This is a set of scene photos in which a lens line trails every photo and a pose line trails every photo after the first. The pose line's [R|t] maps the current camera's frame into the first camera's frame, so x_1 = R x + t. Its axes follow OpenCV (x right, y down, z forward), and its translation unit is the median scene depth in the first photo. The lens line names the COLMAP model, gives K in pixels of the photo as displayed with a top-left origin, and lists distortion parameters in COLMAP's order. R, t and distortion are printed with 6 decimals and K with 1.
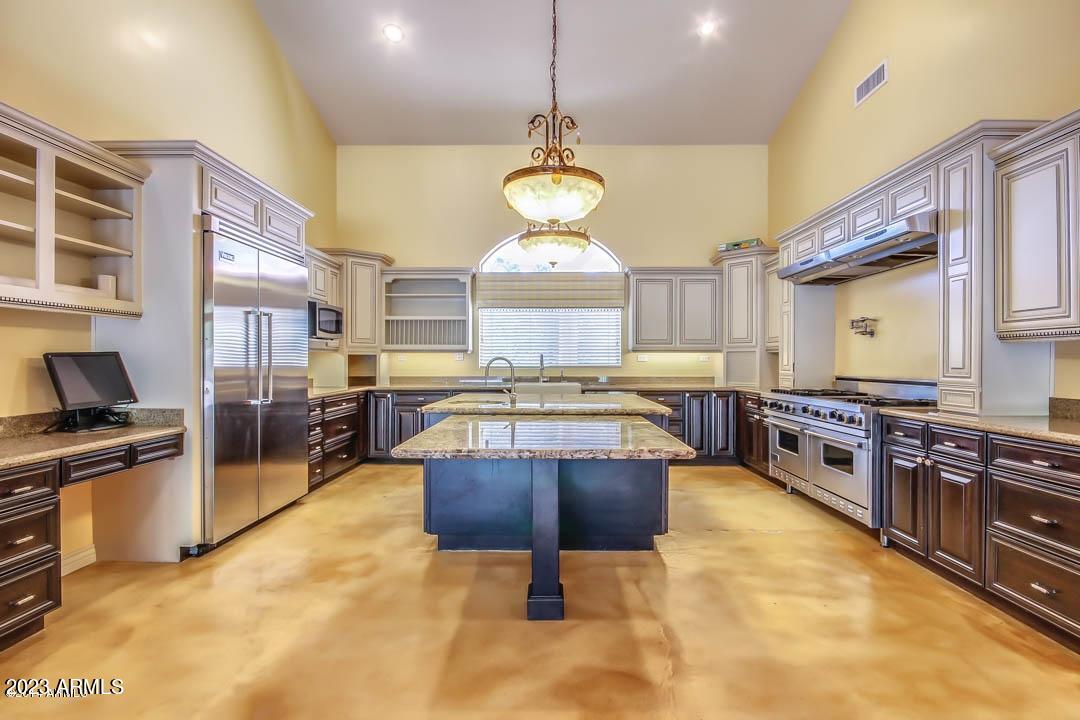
lens RADIAL K [[509.1, 0, 541.5], [0, 509.1, 360.5], [0, 0, 1]] dist [-0.004164, -0.001815]
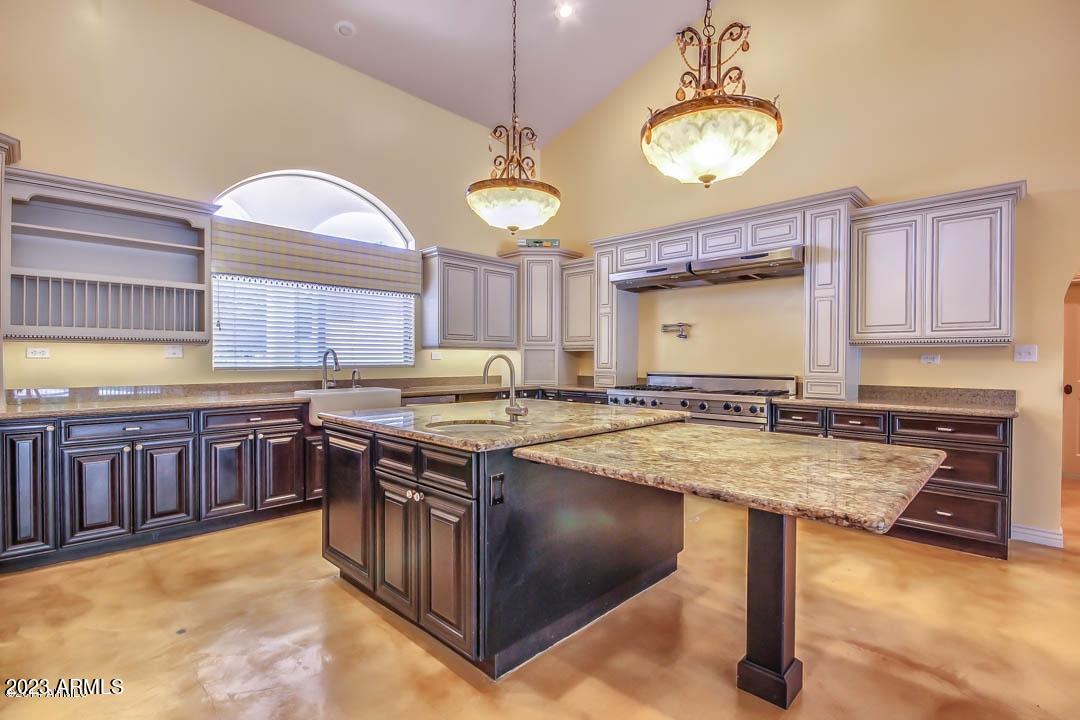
lens RADIAL K [[509.1, 0, 541.2], [0, 509.1, 363.6], [0, 0, 1]] dist [-0.004164, -0.001815]
pose [[0.680358, -0.006094, 0.732854, -0.343015], [-0.003508, 0.999927, 0.011572, -0.001846], [-0.732871, -0.010445, 0.680287, 0.320030]]
